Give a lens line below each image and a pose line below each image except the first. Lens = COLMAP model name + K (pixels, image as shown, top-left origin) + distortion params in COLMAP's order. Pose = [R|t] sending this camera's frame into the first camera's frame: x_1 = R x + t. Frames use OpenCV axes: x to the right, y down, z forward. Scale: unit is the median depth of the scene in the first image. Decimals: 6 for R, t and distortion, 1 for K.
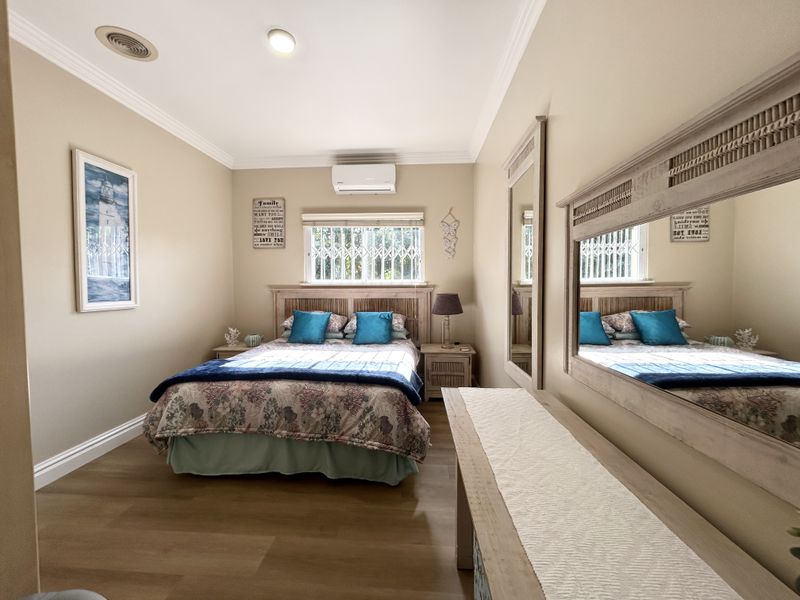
lens RADIAL K [[323.7, 0, 400.1], [0, 323.7, 298.0], [0, 0, 1]] dist [-0.000116, 0.000319]
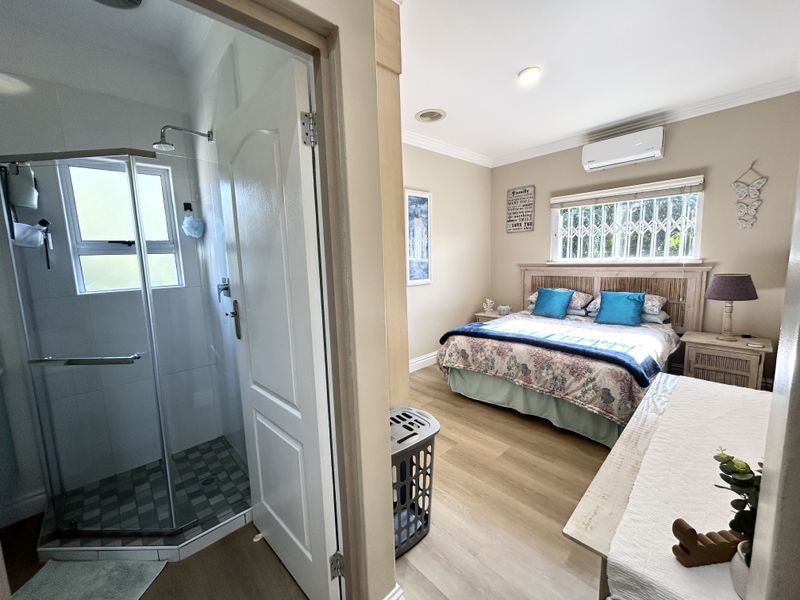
lens RADIAL K [[323.7, 0, 400.1], [0, 323.7, 298.0], [0, 0, 1]] dist [-0.000116, 0.000319]
pose [[0.730992, 0.063577, -0.679418, 0.144120], [0.003410, 0.995298, 0.096805, -0.055698], [0.682378, -0.073081, 0.727337, -0.256723]]
